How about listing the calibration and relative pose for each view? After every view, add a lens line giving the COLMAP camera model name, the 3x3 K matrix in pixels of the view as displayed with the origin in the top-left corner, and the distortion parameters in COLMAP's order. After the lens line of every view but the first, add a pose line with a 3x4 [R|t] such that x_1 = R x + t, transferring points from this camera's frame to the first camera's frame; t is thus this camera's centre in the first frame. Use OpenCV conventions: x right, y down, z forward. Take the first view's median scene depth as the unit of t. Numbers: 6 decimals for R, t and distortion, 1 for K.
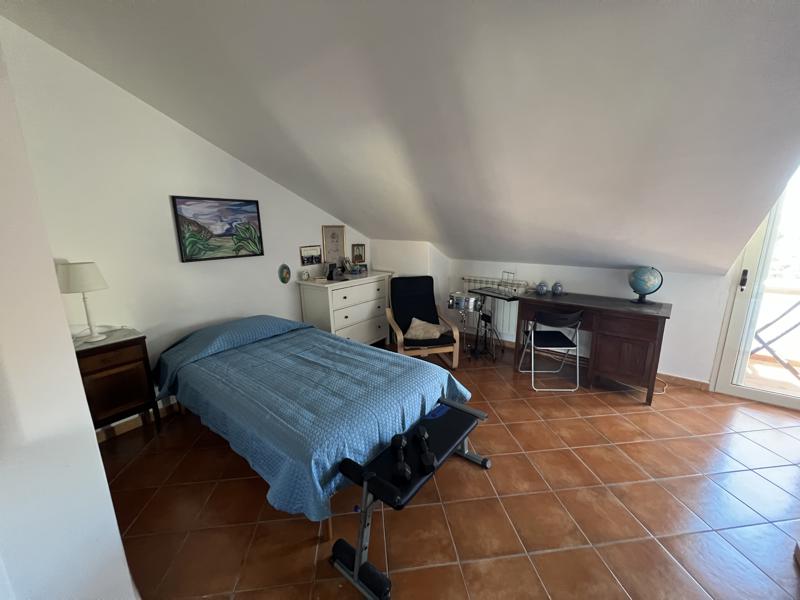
lens RADIAL K [[319.9, 0, 400.0], [0, 319.9, 300.0], [0, 0, 1]] dist [0.000400, 0.000132]
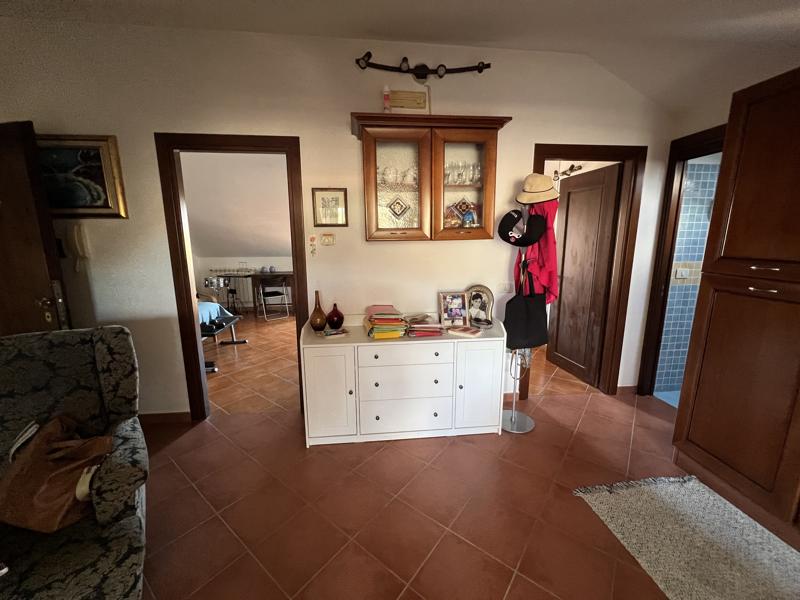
lens RADIAL K [[319.9, 0, 400.0], [0, 319.9, 300.0], [0, 0, 1]] dist [0.000400, 0.000132]
pose [[0.705428, -0.123040, 0.698020, -0.315469], [0.151522, 0.988229, 0.021065, 0.228979], [-0.692396, 0.090906, 0.715768, -0.869135]]
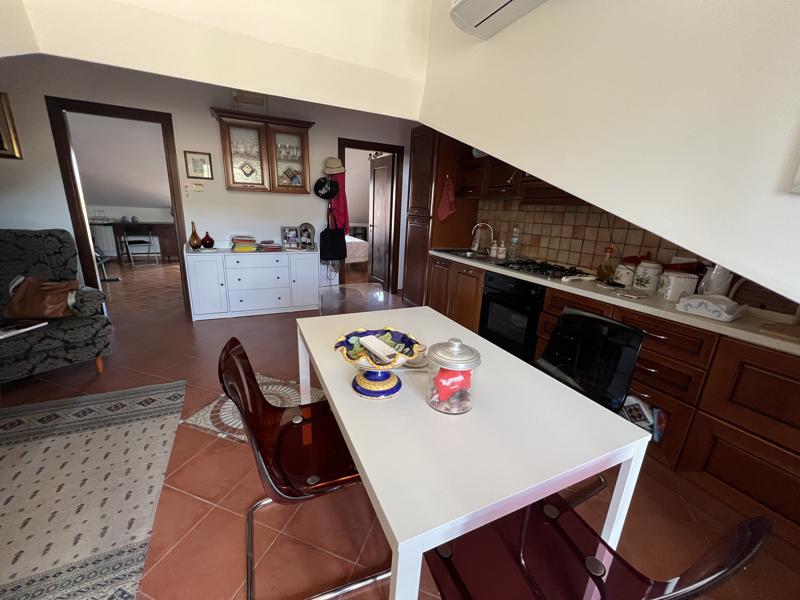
lens RADIAL K [[319.9, 0, 400.0], [0, 319.9, 300.0], [0, 0, 1]] dist [0.000400, 0.000132]
pose [[0.427225, -0.214341, 0.878372, -0.667232], [0.147424, 0.975007, 0.166217, 0.383678], [-0.892046, 0.058481, 0.448146, -1.344632]]
